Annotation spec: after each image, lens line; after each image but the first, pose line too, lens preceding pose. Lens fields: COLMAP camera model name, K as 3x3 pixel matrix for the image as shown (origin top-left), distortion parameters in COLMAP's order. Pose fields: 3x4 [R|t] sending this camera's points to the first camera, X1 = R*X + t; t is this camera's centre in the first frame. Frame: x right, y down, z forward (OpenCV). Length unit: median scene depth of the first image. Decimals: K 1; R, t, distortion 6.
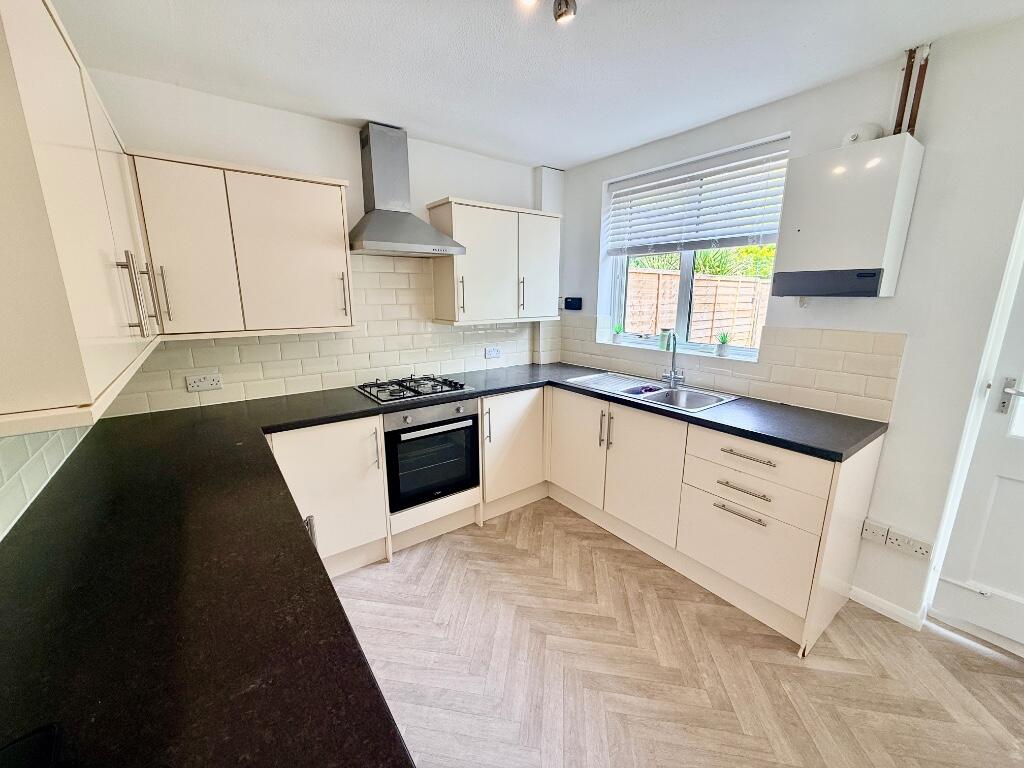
lens RADIAL K [[412.8, 0, 513.7], [0, 412.8, 384.0], [0, 0, 1]] dist [0.000801, -0.000699]
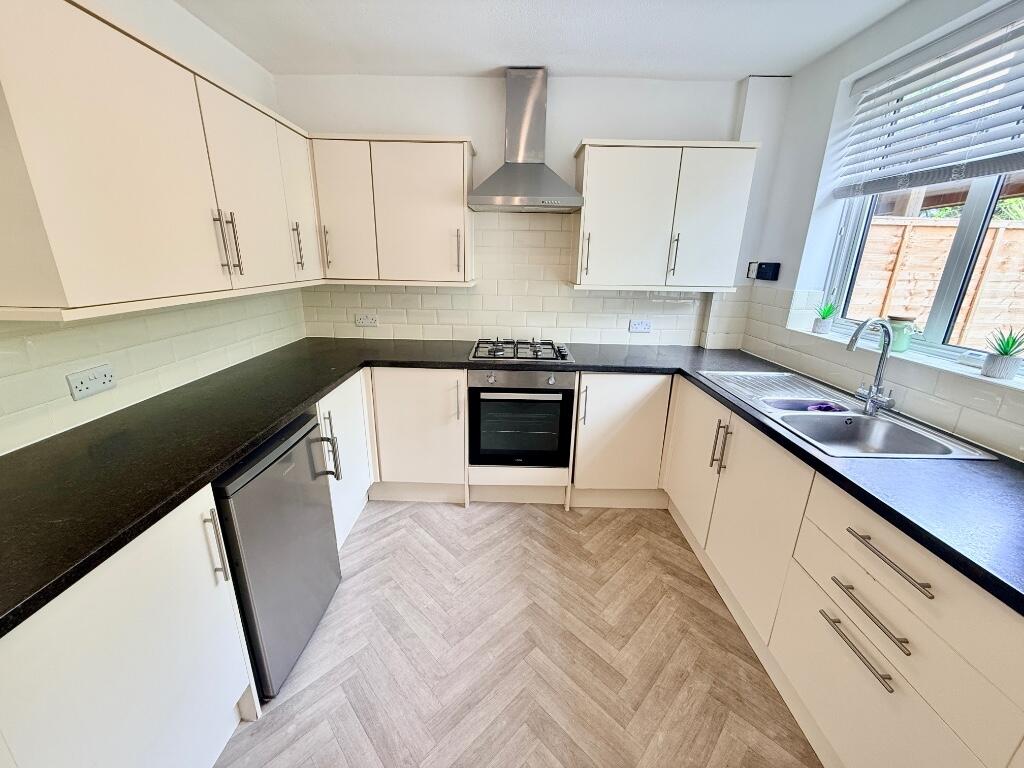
lens RADIAL K [[412.8, 0, 508.5], [0, 412.8, 385.0], [0, 0, 1]] dist [0.000801, -0.000699]
pose [[0.791182, 0.196726, -0.579077, 0.332169], [-0.151209, 0.980379, 0.126464, -0.031150], [0.592593, -0.012495, 0.805405, 0.203602]]
